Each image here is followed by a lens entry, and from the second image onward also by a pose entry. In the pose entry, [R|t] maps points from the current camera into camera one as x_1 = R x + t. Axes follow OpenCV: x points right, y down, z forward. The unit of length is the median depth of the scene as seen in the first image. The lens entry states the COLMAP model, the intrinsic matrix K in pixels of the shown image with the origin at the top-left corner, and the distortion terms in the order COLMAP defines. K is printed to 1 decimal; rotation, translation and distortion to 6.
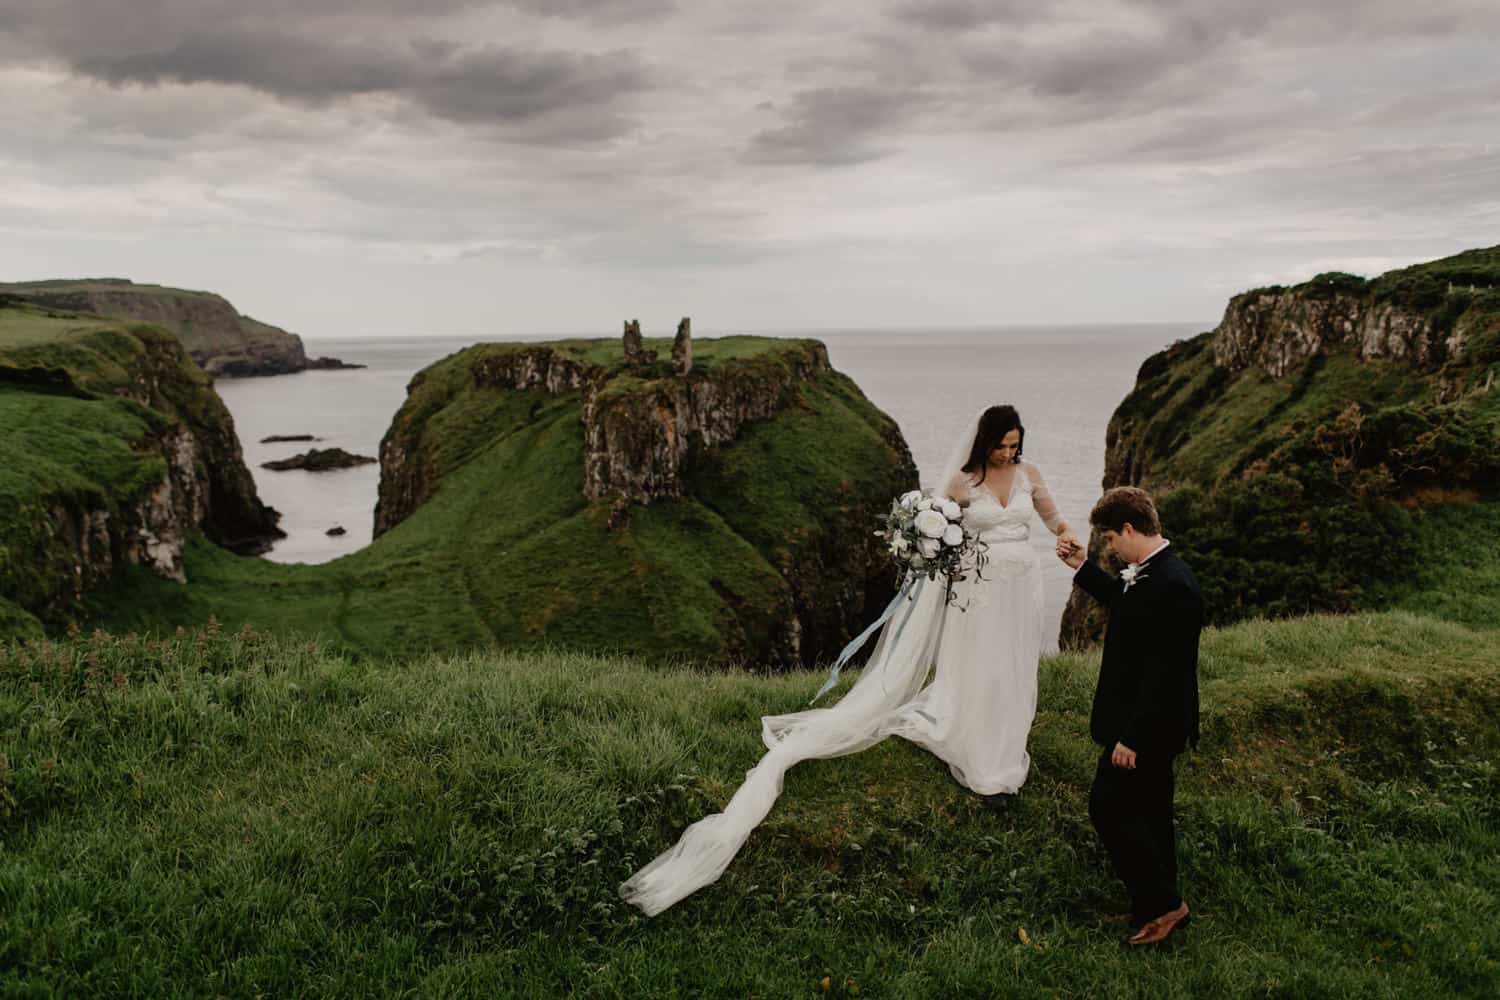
lens RADIAL K [[1417.7, 0, 750.3], [0, 1417.7, 495.8], [0, 0, 1]] dist [0.007428, -0.007227]
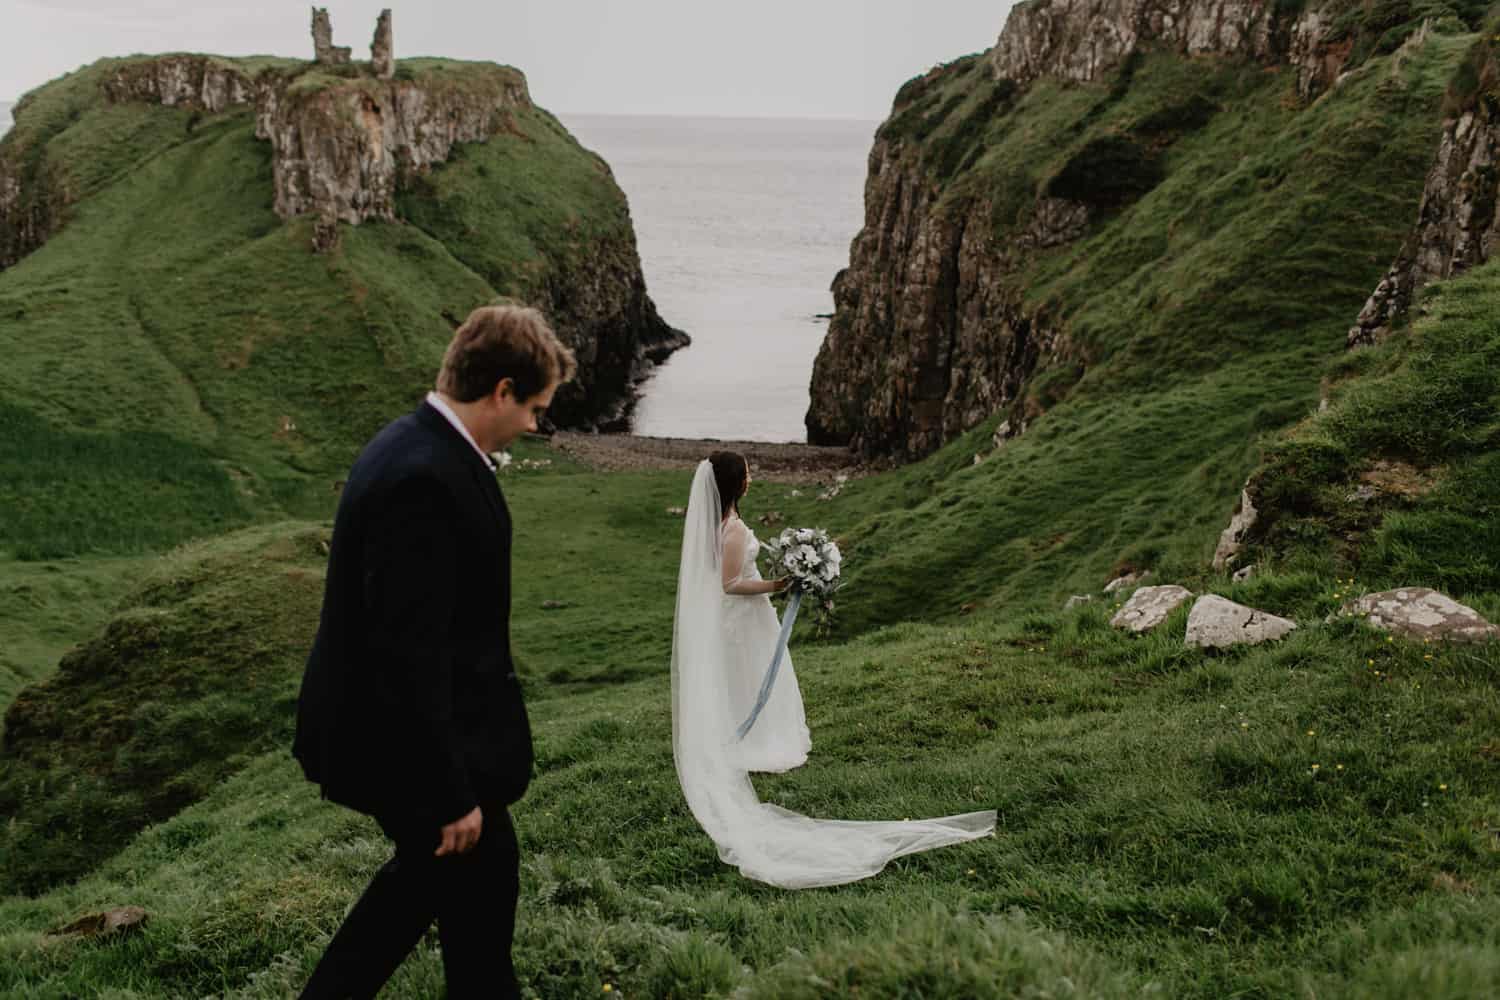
lens RADIAL K [[1417.7, 0, 750.3], [0, 1417.7, 495.8], [0, 0, 1]] dist [0.007428, -0.007227]
pose [[0.969628, -0.026497, 0.243145, -0.052660], [-0.008948, 0.989606, 0.143527, 0.040681], [-0.244421, -0.141344, 0.959313, 0.107954]]
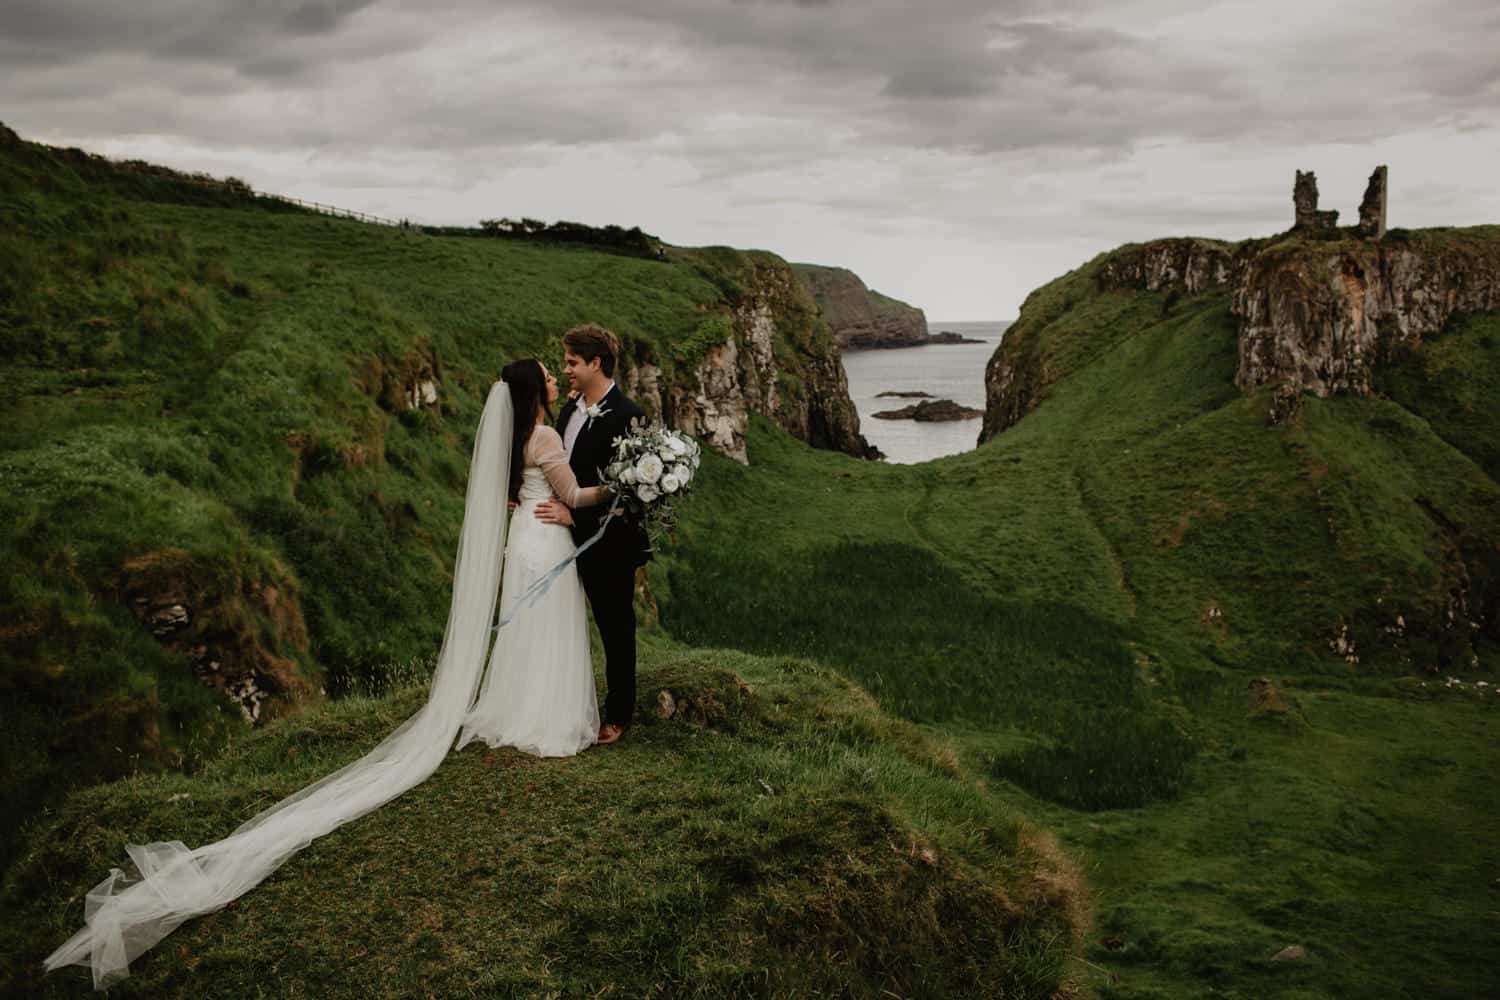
lens RADIAL K [[1437.1, 0, 746.4], [0, 1437.1, 497.8], [0, 0, 1]] dist [-0.098348, 0.123983]
pose [[0.909337, 0.049485, -0.413108, -0.036323], [-0.044717, 0.998775, 0.021207, 0.054402], [0.413651, -0.000812, 0.910435, 0.188332]]
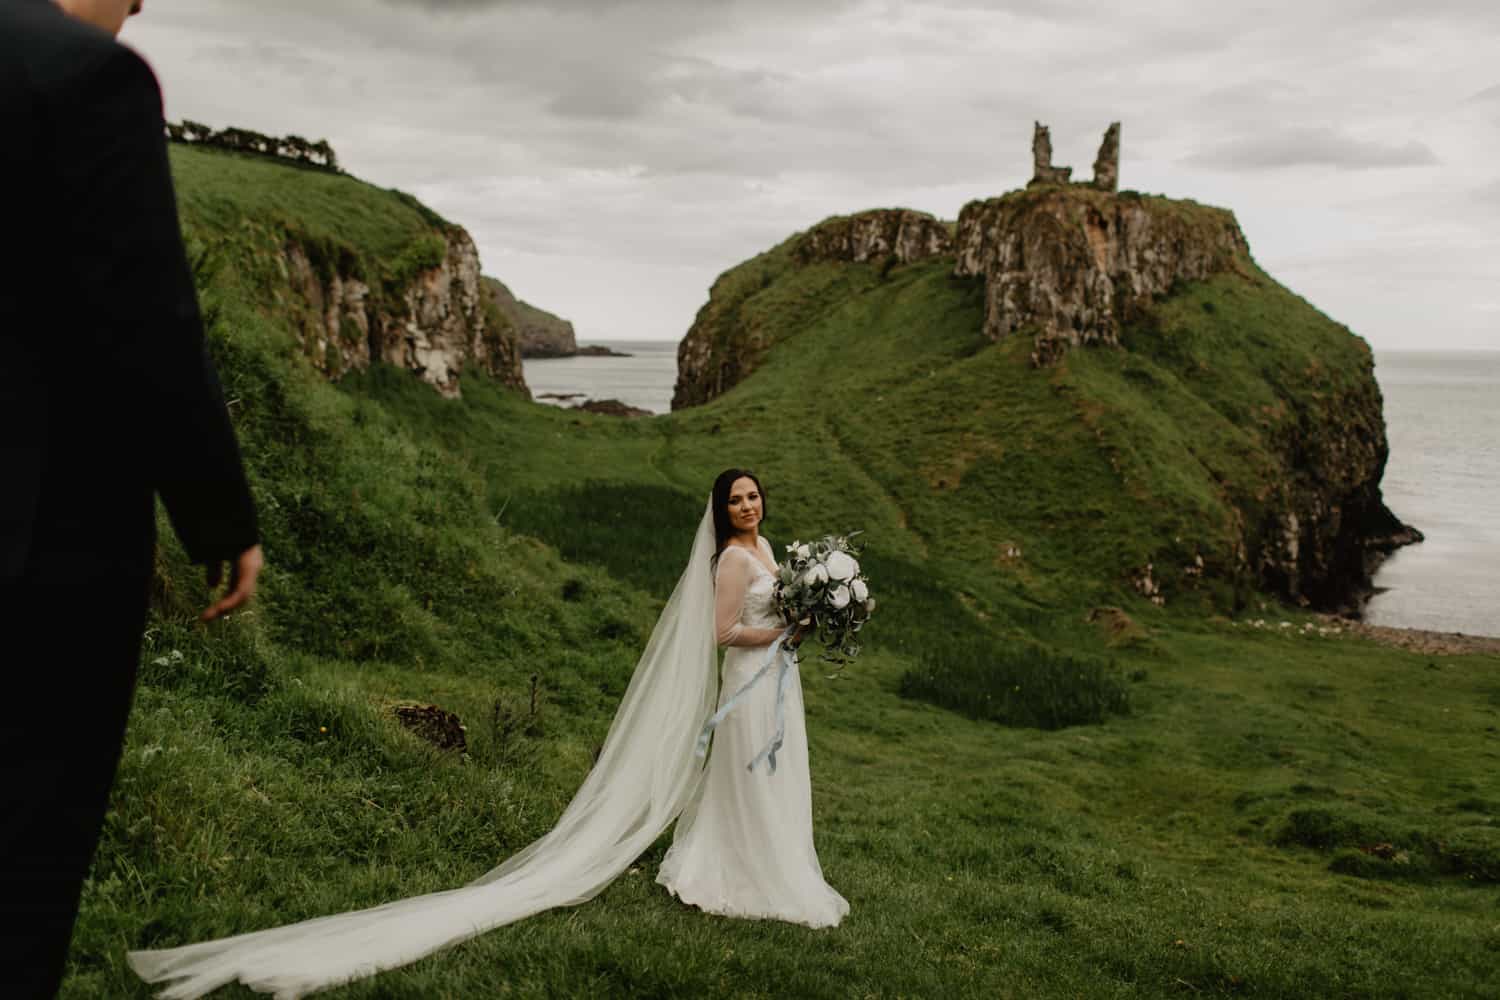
lens RADIAL K [[1428.1, 0, 749.3], [0, 1428.1, 494.5], [0, 0, 1]] dist [0.007659, -0.004310]
pose [[0.983248, 0.049114, -0.175531, -0.100986], [-0.050702, 0.998703, -0.004575, 0.088959], [0.175078, 0.013398, 0.984463, 0.251667]]
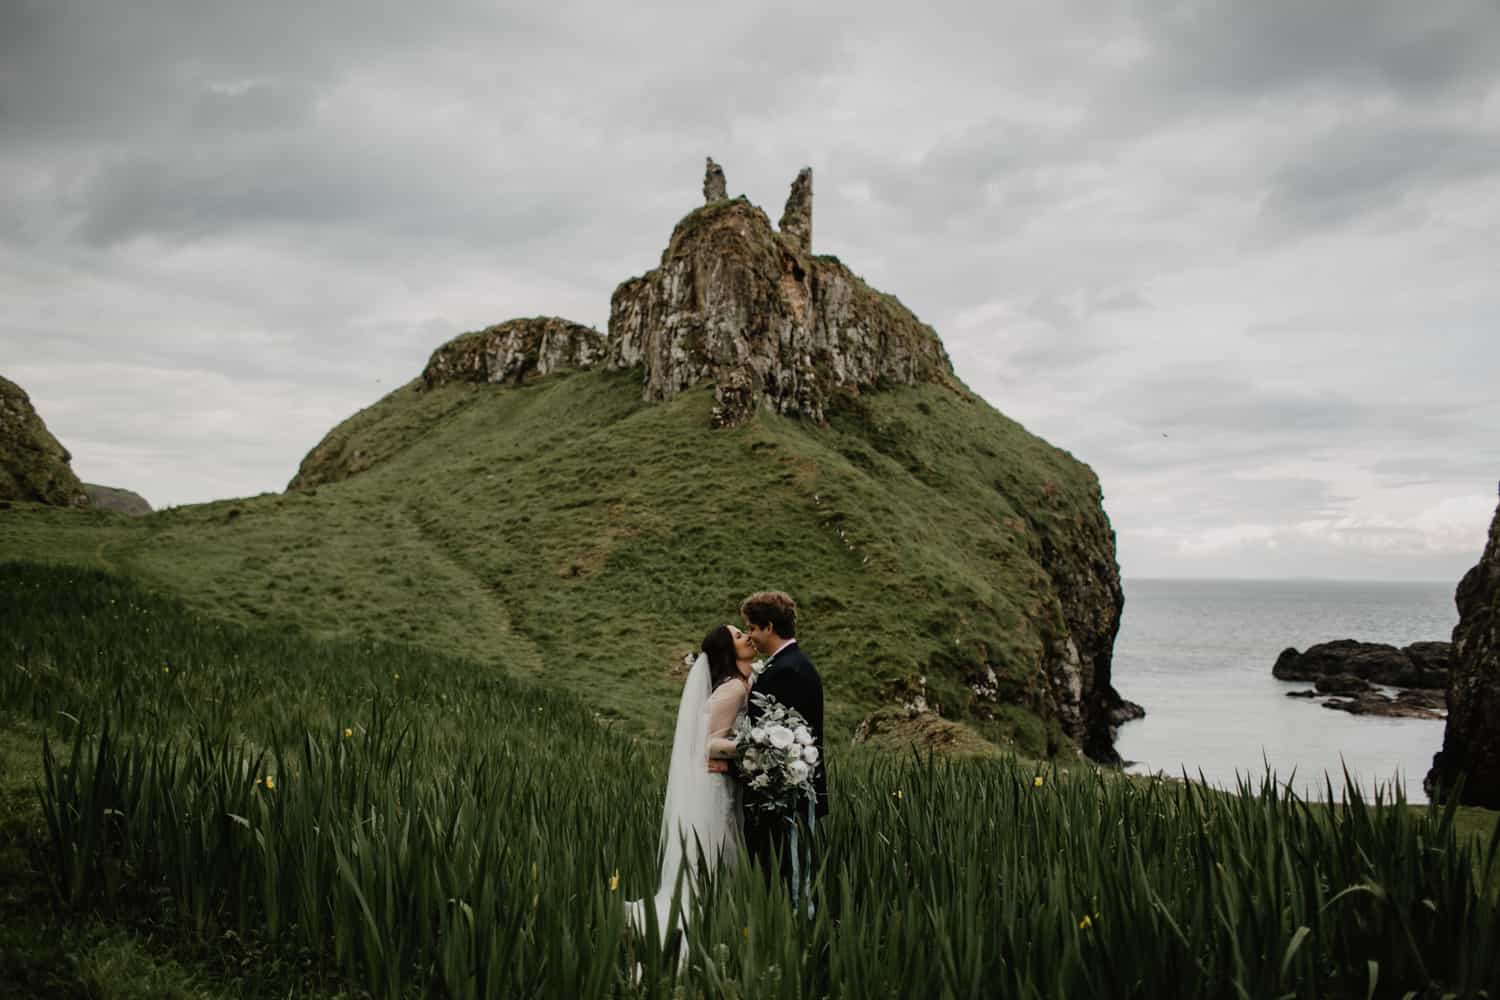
lens RADIAL K [[1437.1, 0, 746.4], [0, 1437.1, 497.8], [0, 0, 1]] dist [-0.098348, 0.123983]
pose [[0.998411, 0.033553, 0.045264, -0.100452], [-0.025487, 0.985410, -0.168276, 0.118460], [-0.050249, 0.166855, 0.984700, 0.475330]]
